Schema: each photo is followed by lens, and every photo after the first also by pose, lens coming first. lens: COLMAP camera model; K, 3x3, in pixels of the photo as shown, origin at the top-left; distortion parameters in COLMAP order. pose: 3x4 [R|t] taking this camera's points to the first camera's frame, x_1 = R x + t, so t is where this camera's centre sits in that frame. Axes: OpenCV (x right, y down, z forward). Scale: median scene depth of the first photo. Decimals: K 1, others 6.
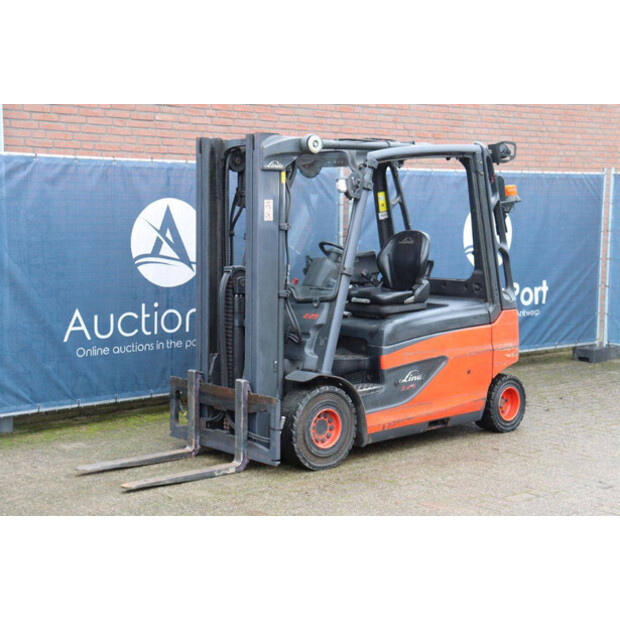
lens RADIAL K [[1060.2, 0, 310.0], [0, 1060.2, 310.0], [0, 0, 1]] dist [0.187082, 0.016886]
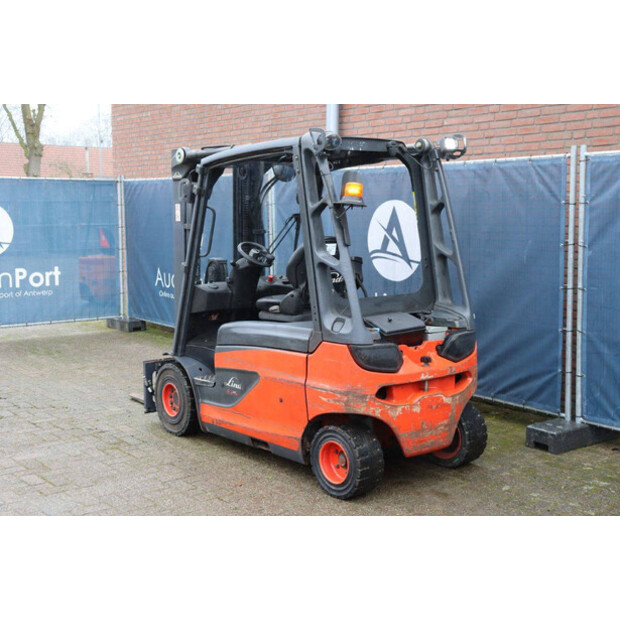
lens RADIAL K [[873.4, 0, 310.0], [0, 873.4, 310.0], [0, 0, 1]] dist [0.054493, 0.087792]
pose [[-0.026914, 0.119073, -0.992521, 0.857449], [-0.087873, 0.988755, 0.121004, -0.104499], [0.995768, 0.090473, -0.016148, 1.039299]]
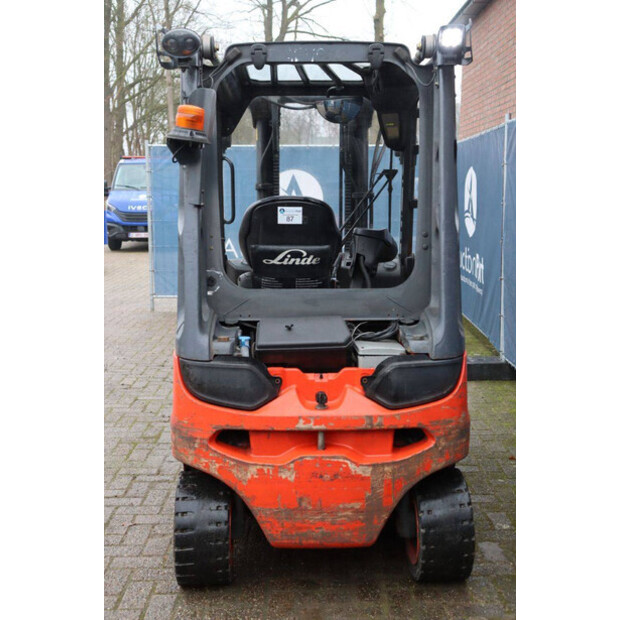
lens RADIAL K [[841.6, 0, 310.0], [0, 841.6, 310.0], [0, 0, 1]] dist [0.031717, 0.153331]
pose [[-0.628359, 0.112014, -0.769817, 0.481671], [-0.072730, 0.976786, 0.201495, -0.112403], [0.774516, 0.182600, -0.605625, 1.358066]]
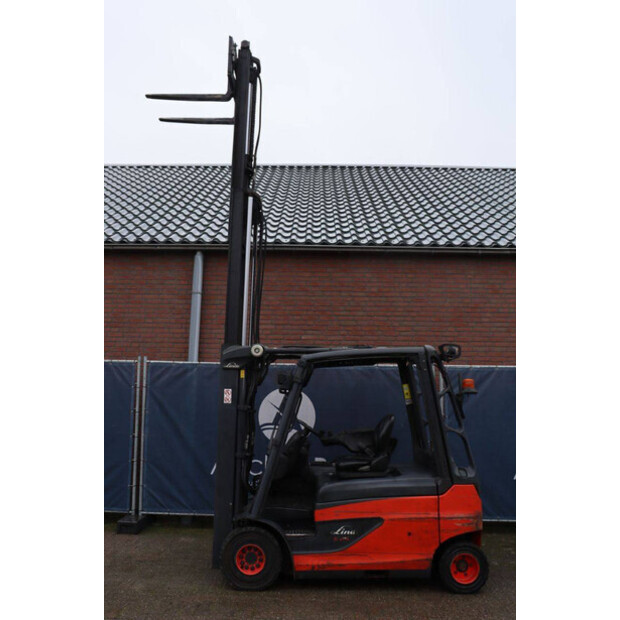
lens RADIAL K [[598.9, 0, 310.0], [0, 598.9, 310.0], [0, 0, 1]] dist [-0.119683, 0.172152]
pose [[0.760613, -0.075680, -0.644780, 0.515957], [-0.074459, 0.976459, -0.202446, -0.045860], [0.644922, 0.201992, 0.737072, 0.391918]]
